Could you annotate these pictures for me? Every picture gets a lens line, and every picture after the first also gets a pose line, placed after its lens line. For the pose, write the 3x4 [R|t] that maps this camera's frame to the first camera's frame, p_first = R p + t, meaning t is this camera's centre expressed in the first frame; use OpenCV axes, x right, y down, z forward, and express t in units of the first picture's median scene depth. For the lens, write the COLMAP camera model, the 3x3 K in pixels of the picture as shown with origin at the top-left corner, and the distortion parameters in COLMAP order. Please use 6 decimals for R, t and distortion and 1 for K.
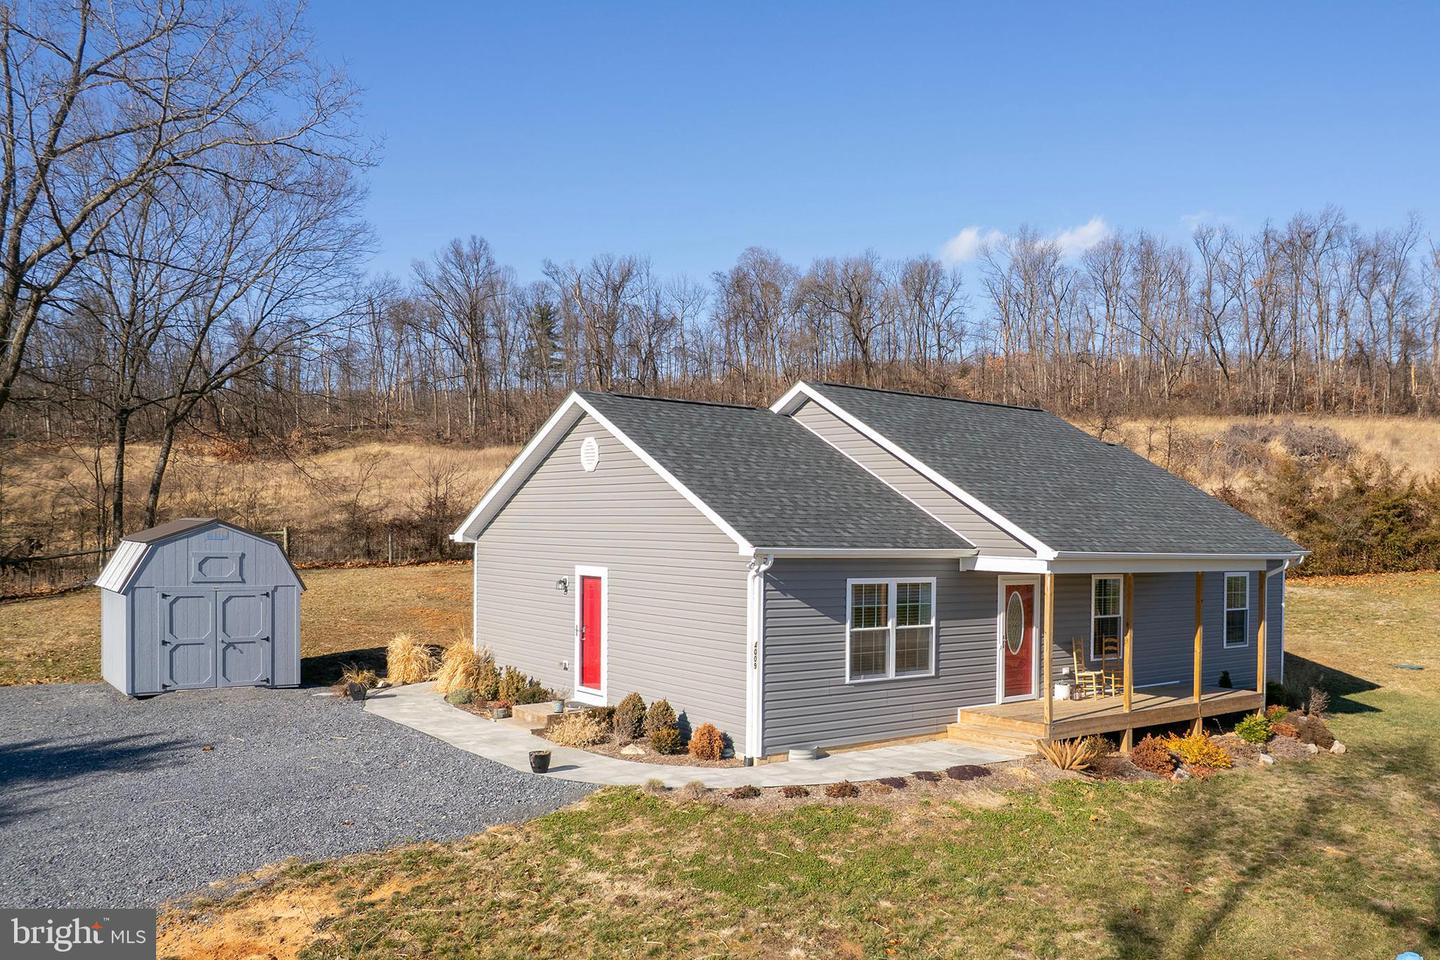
lens RADIAL K [[1164.3, 0, 679.0], [0, 1164.3, 526.8], [0, 0, 1]] dist [-0.032389, -0.001237]
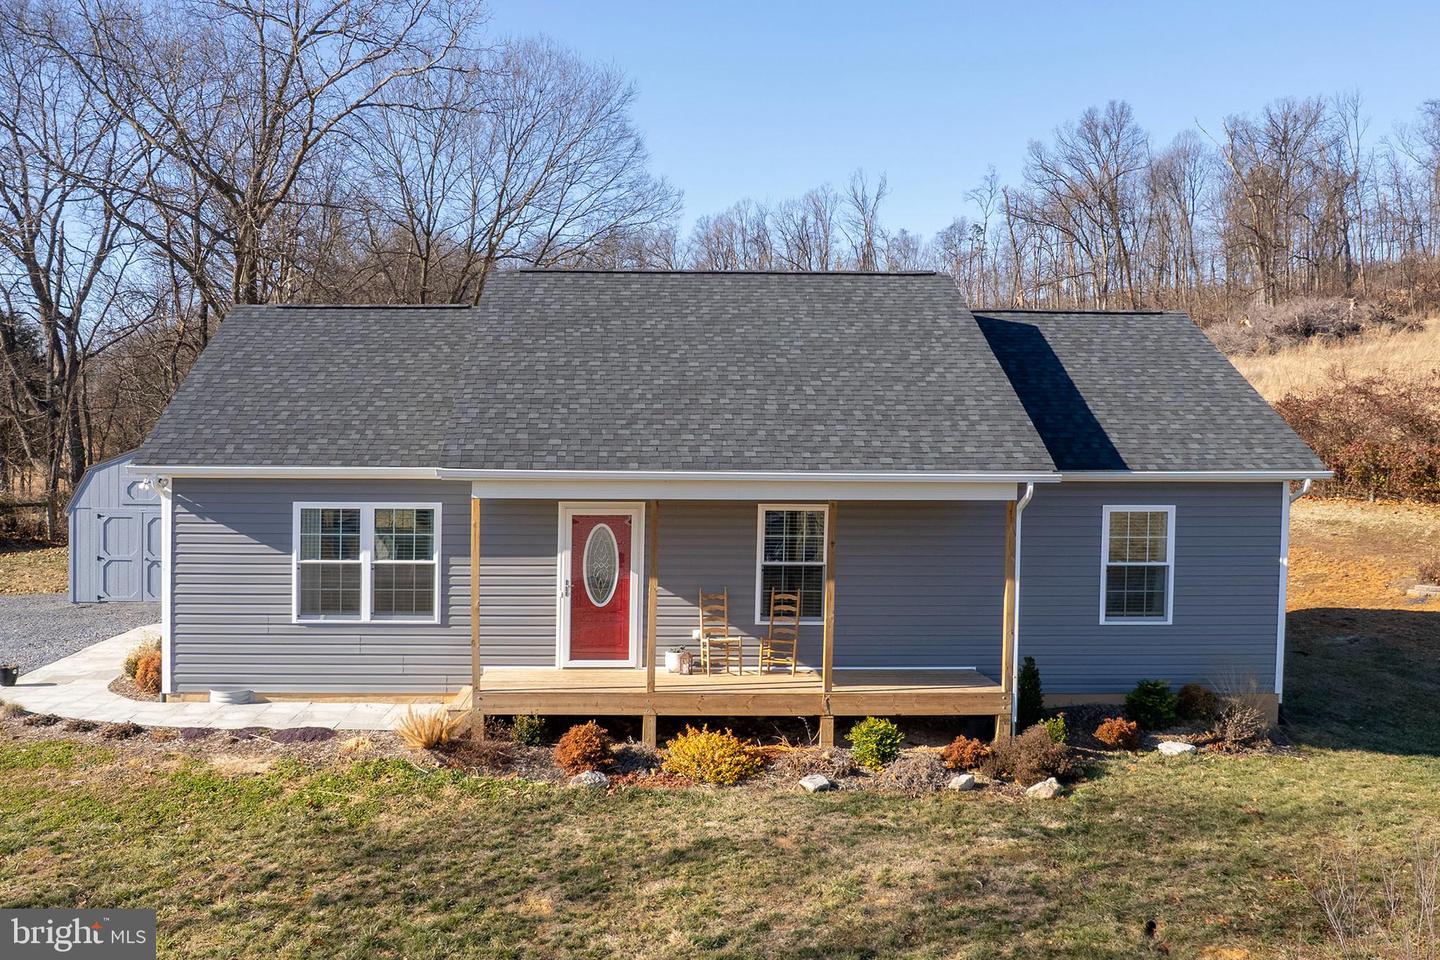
lens RADIAL K [[1362.2, 0, 720.0], [0, 1362.2, 480.0], [0, 0, 1]] dist [-0.054702, -0.000177]
pose [[0.811438, -0.002353, -0.584434, 0.933663], [0.011355, 0.999867, 0.011739, 0.018870], [0.584329, -0.016162, 0.811356, 0.346591]]
